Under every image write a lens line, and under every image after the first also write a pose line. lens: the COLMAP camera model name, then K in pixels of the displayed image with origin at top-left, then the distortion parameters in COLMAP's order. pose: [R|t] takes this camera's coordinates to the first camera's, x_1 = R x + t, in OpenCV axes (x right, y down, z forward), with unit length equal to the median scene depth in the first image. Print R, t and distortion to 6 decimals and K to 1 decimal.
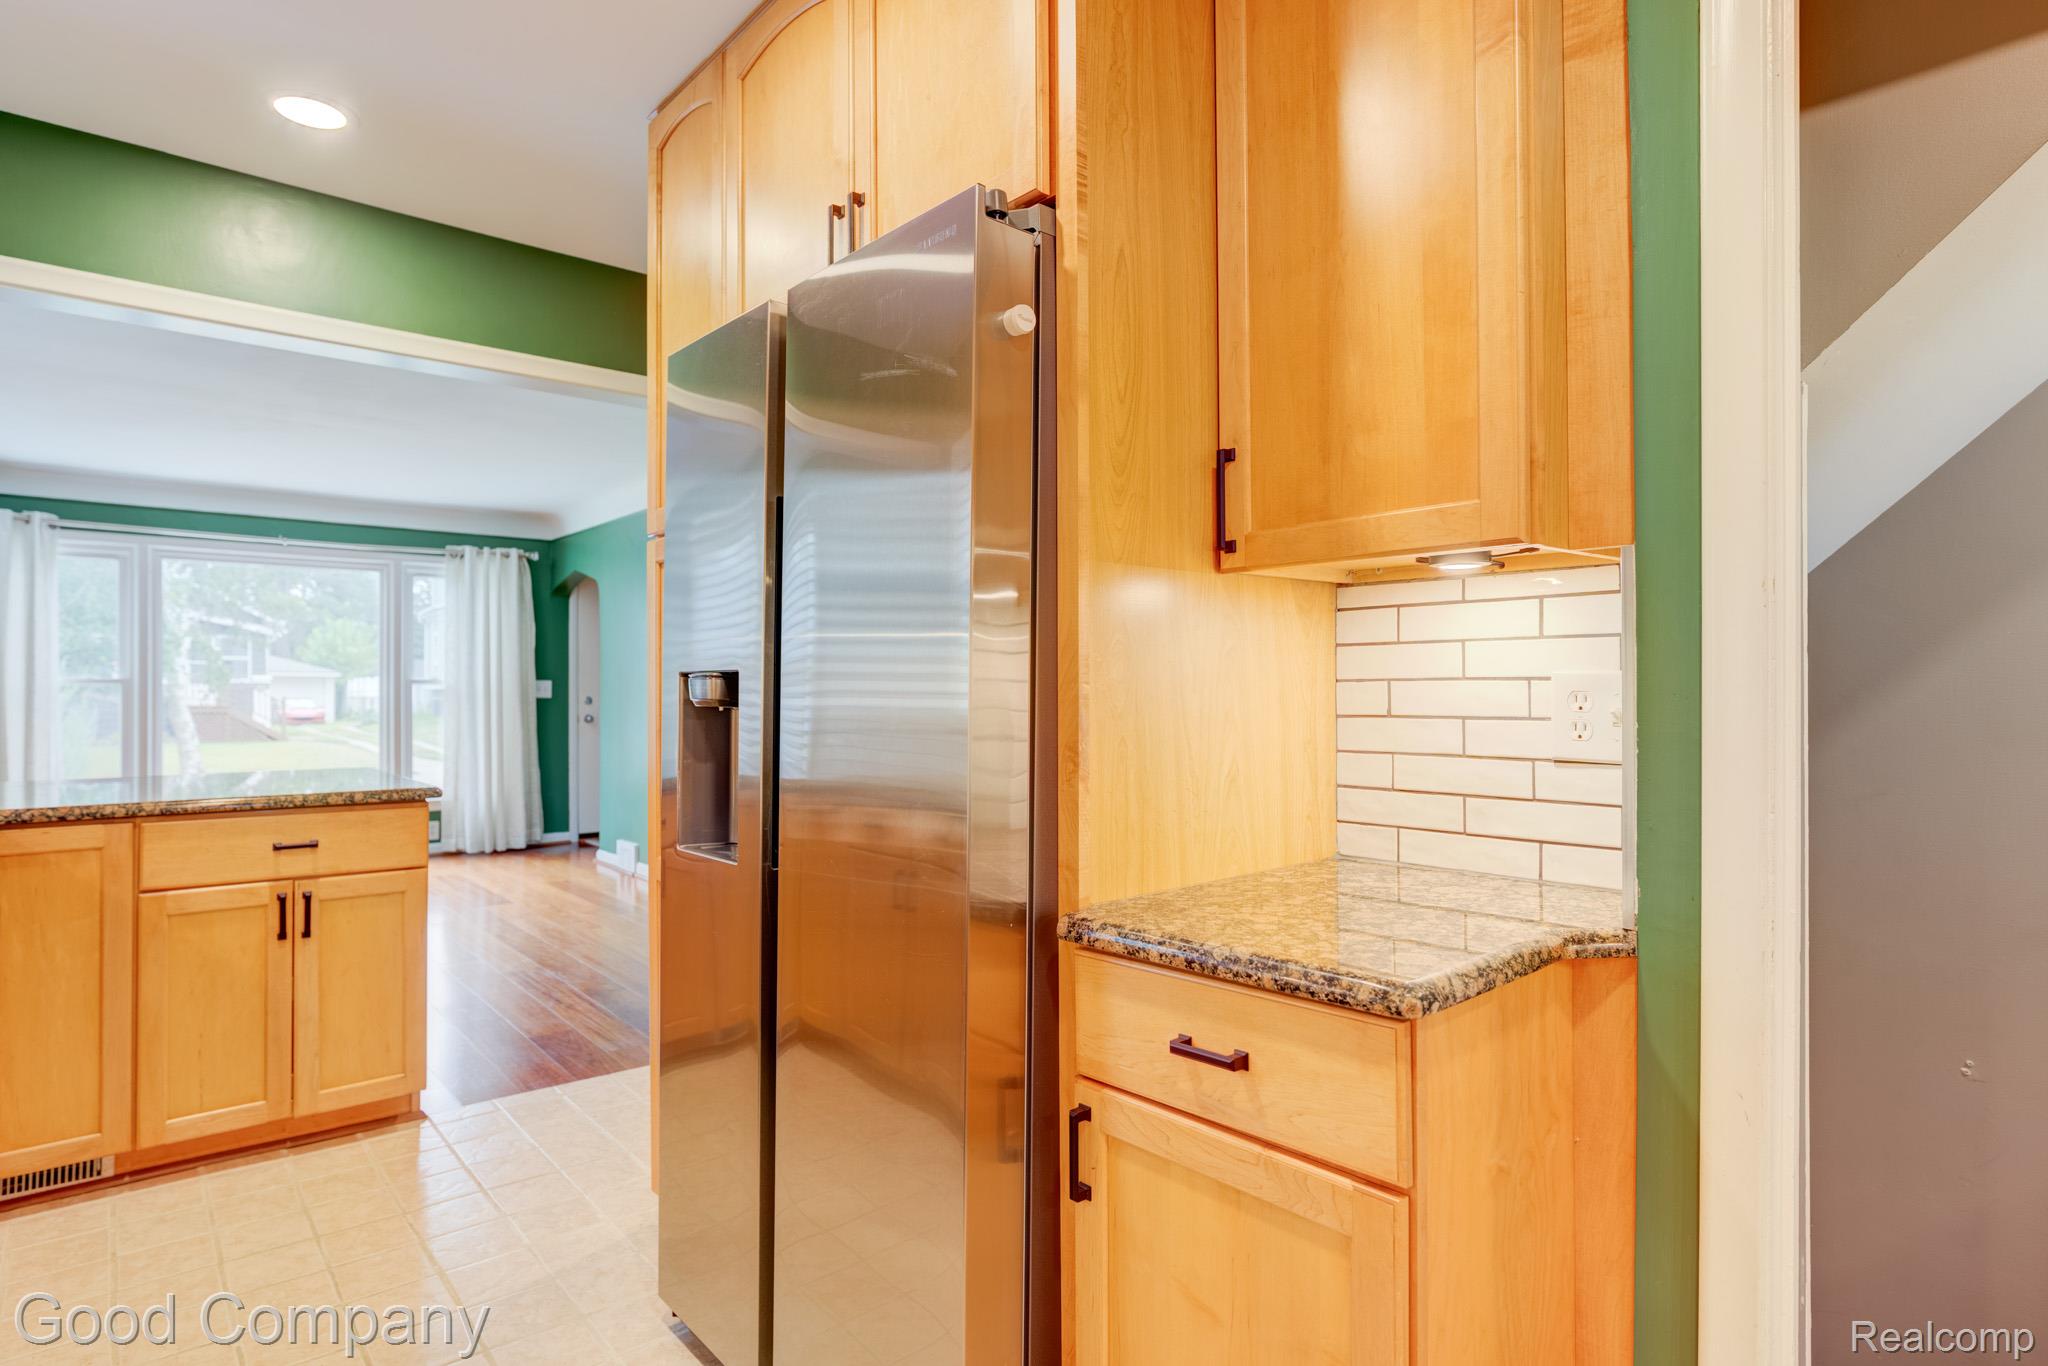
lens RADIAL K [[1090.3, 0, 1021.6], [0, 1090.3, 691.3], [0, 0, 1]] dist [-0.025517, 0.016761]
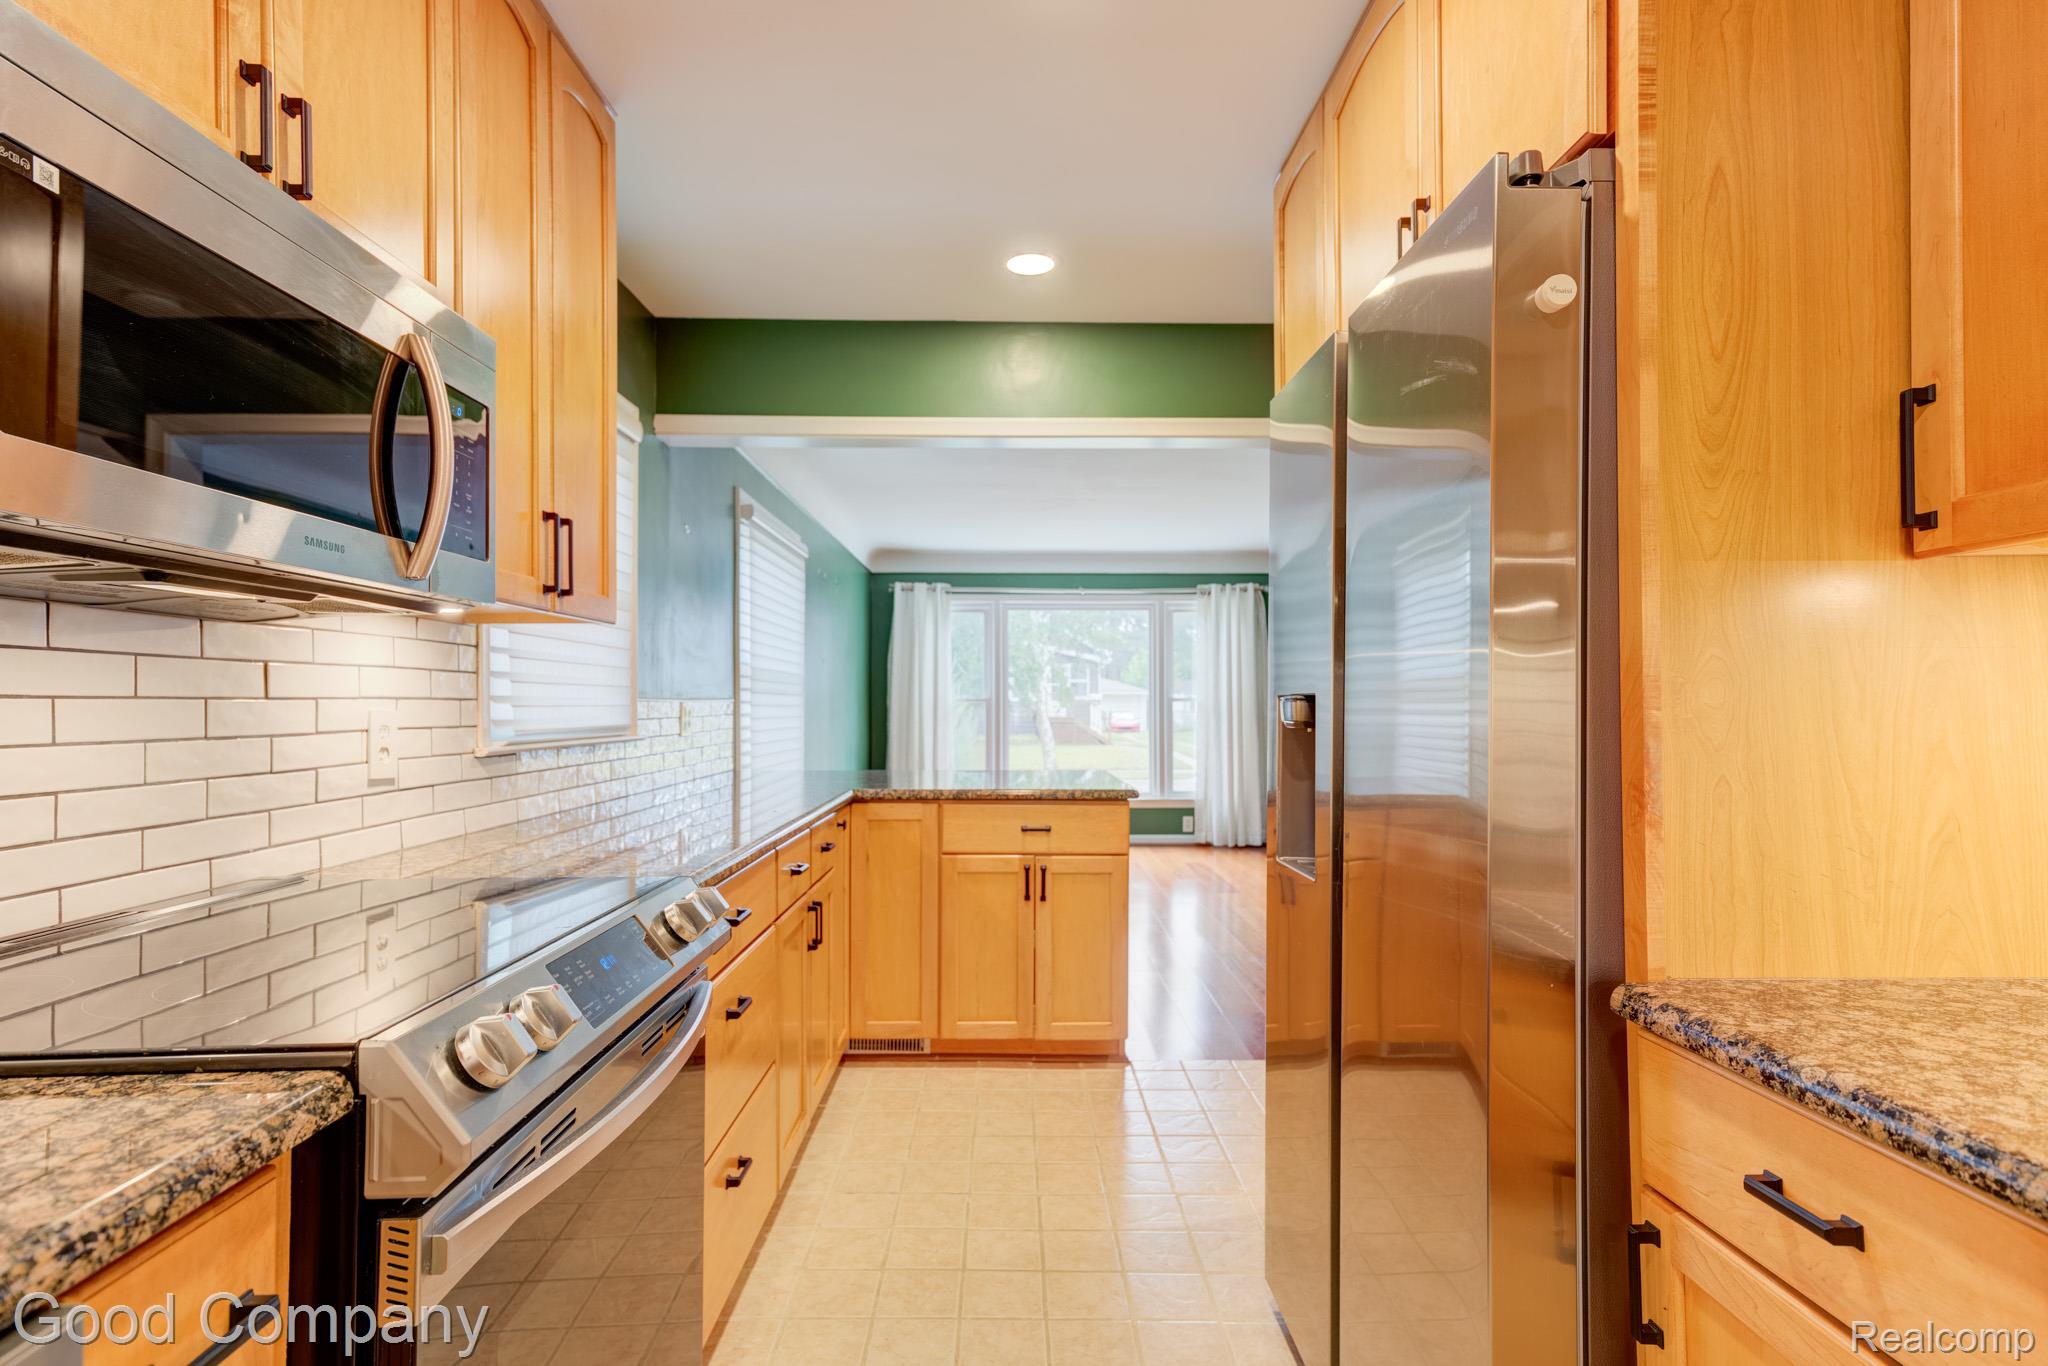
lens RADIAL K [[1016.9, 0, 1013.2], [0, 1016.9, 695.5], [0, 0, 1]] dist [0.002809, 0.017024]
pose [[0.768271, -0.005010, -0.640105, 0.089044], [-0.002029, 0.999945, -0.010262, -0.004285], [0.640121, 0.009183, 0.768219, 0.044744]]
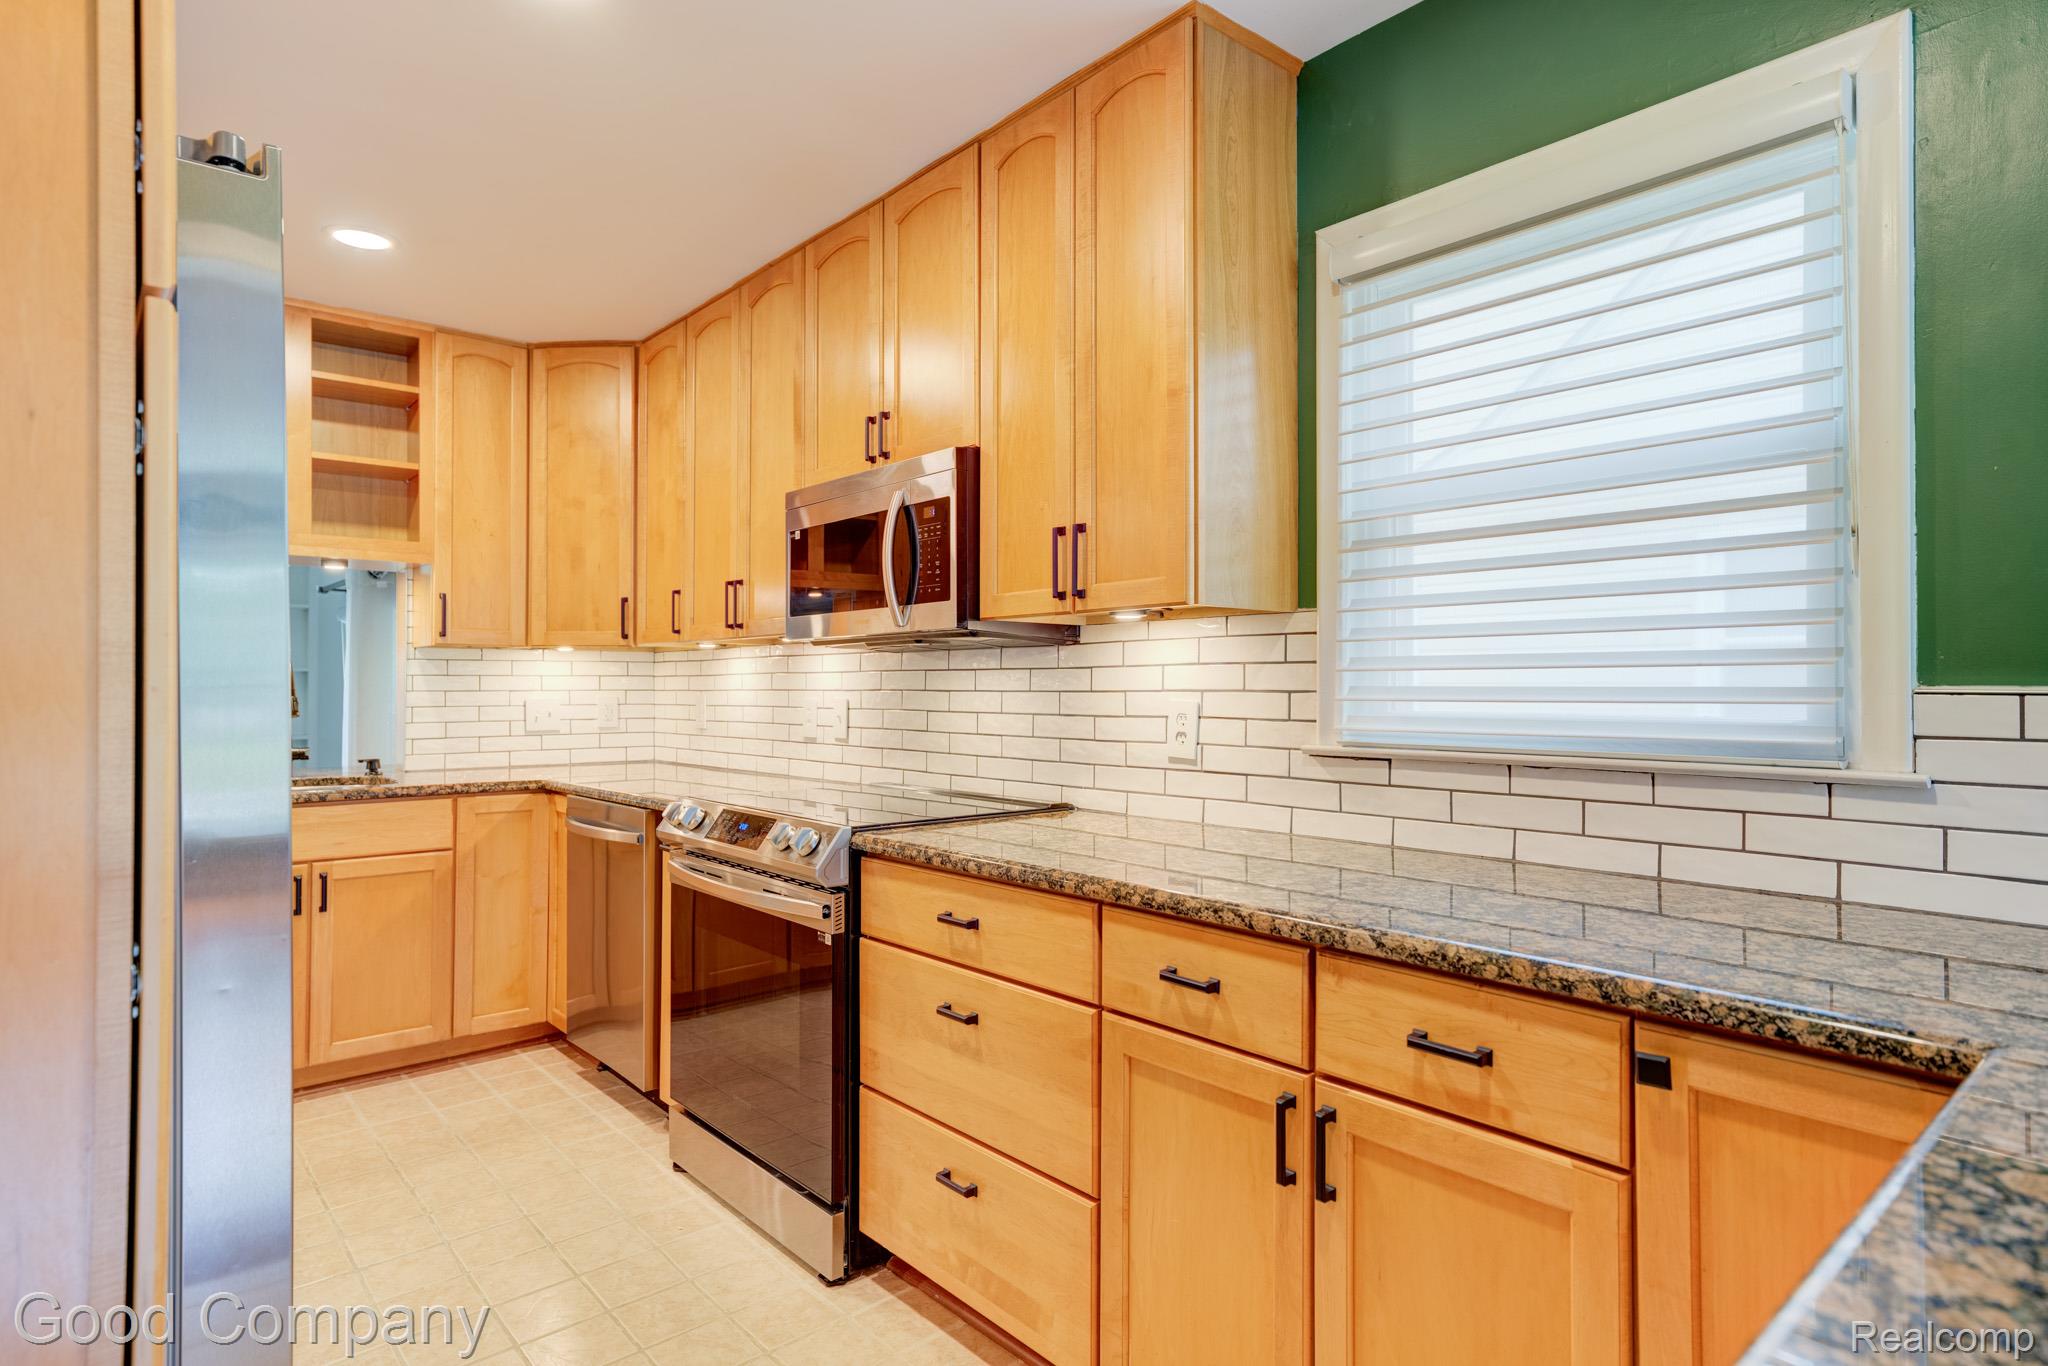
lens RADIAL K [[1140.1, 0, 1045.0], [0, 1140.1, 681.2], [0, 0, 1]] dist [0.001603, 0.000691]
pose [[-0.999892, 0.000303, -0.014723, -0.530179], [0.000347, 0.999995, -0.003031, -0.013144], [0.014722, -0.003036, -0.999887, 1.173166]]
